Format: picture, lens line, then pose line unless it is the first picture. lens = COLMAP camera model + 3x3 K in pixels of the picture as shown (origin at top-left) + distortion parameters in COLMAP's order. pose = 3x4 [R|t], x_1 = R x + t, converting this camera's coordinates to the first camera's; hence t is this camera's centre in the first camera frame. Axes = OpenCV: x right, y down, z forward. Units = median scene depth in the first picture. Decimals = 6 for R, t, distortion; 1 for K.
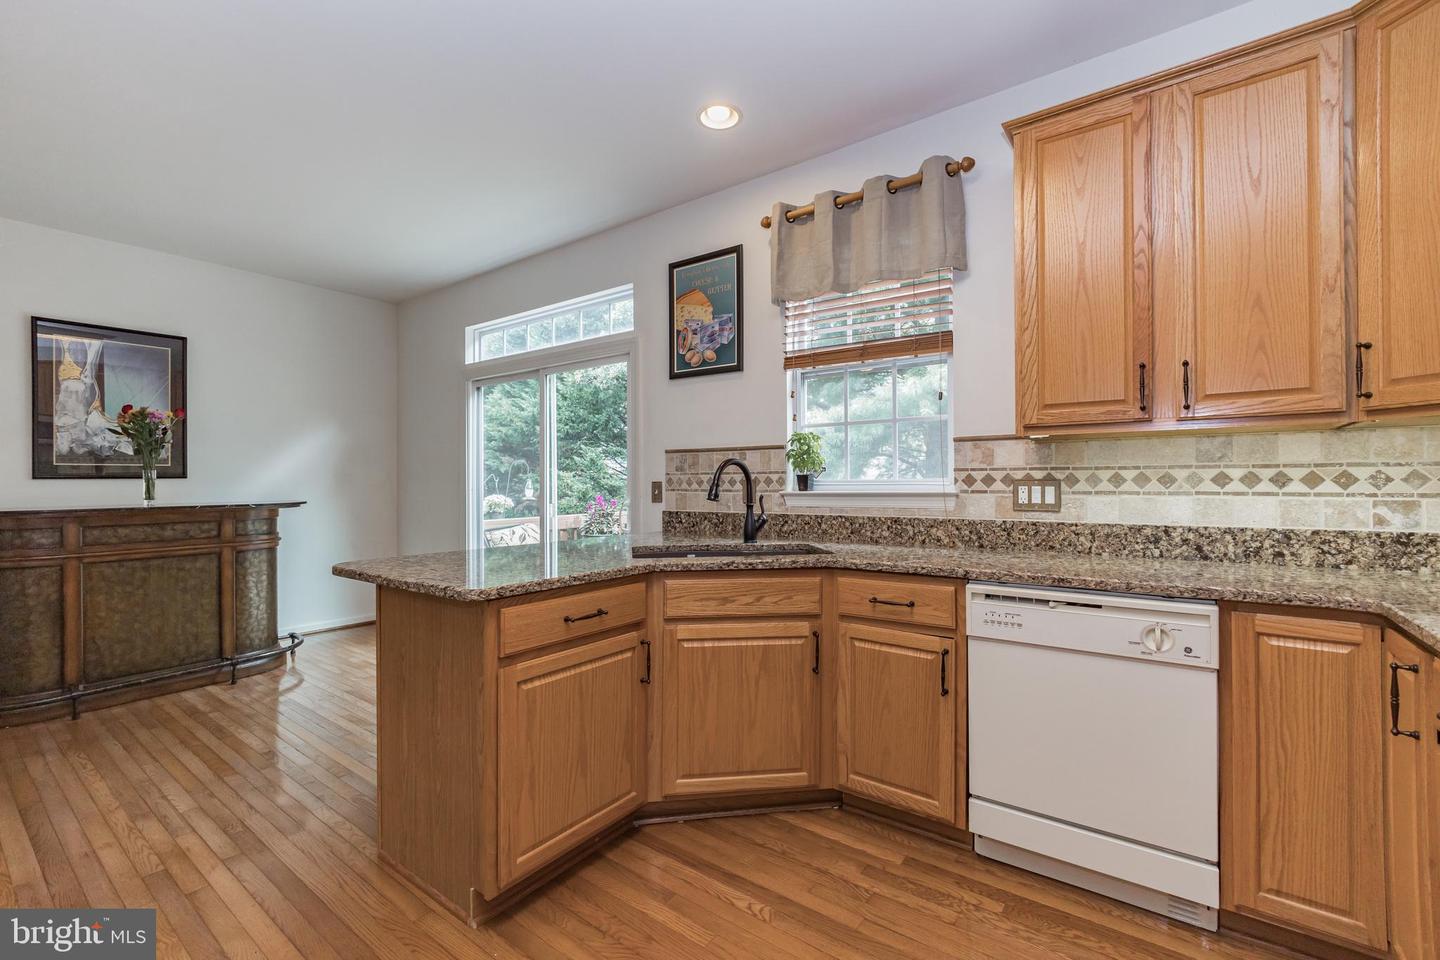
lens RADIAL K [[621.4, 0, 717.3], [0, 621.4, 486.8], [0, 0, 1]] dist [-0.006552, 0.000278]
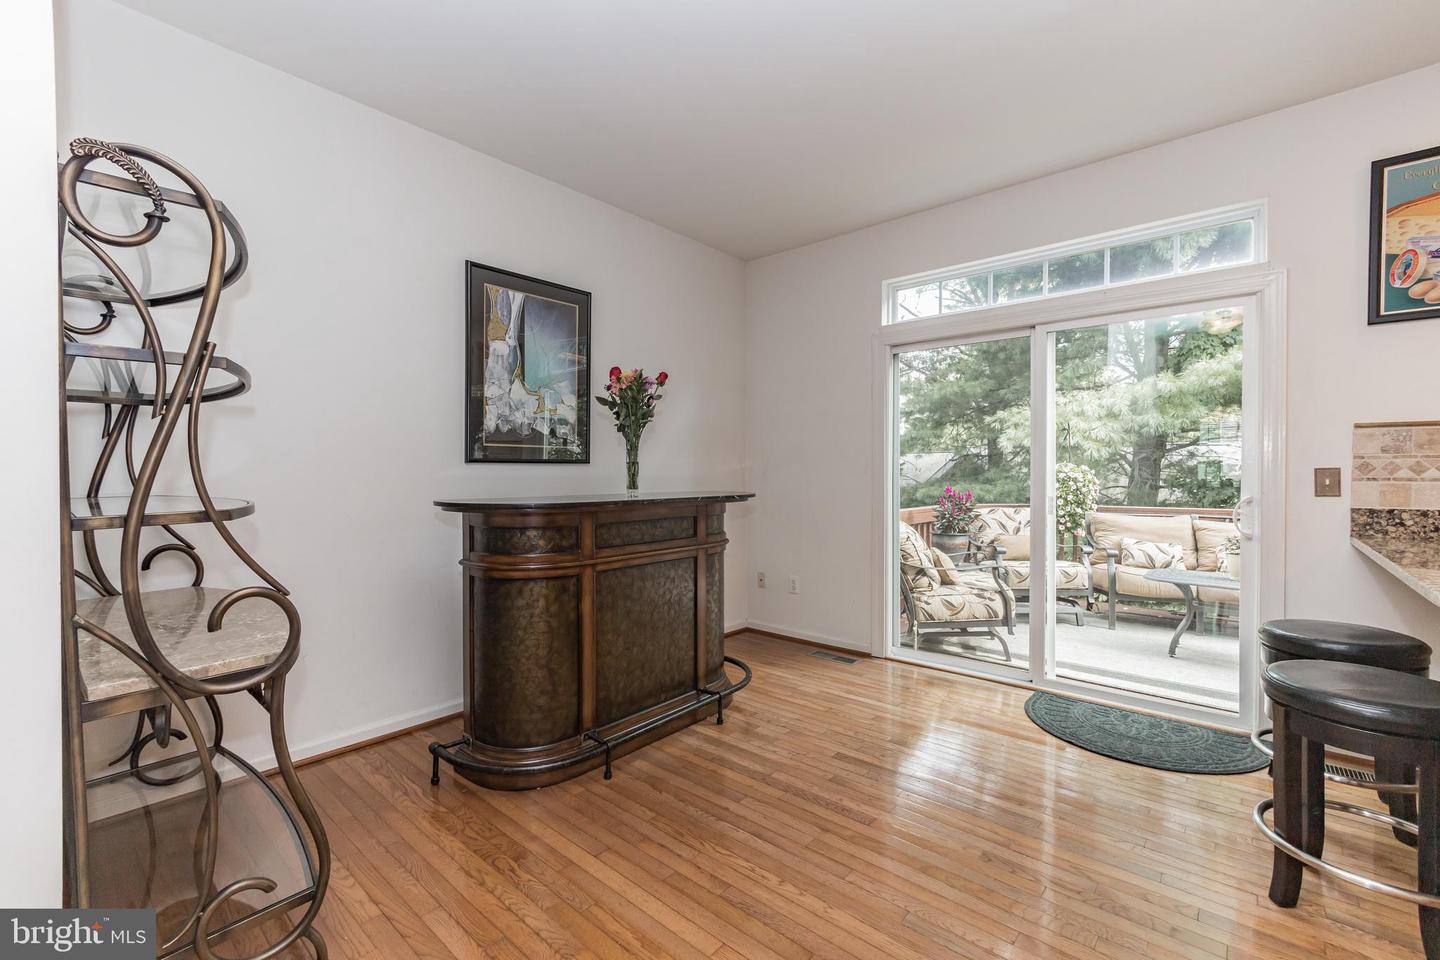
lens RADIAL K [[621.4, 0, 707.7], [0, 621.4, 477.1], [0, 0, 1]] dist [-0.006552, 0.000278]
pose [[0.996225, 0.002626, -0.086768, -0.795591], [-0.001789, 0.999951, 0.009717, -0.002812], [0.086789, -0.009525, 0.996181, 0.232531]]
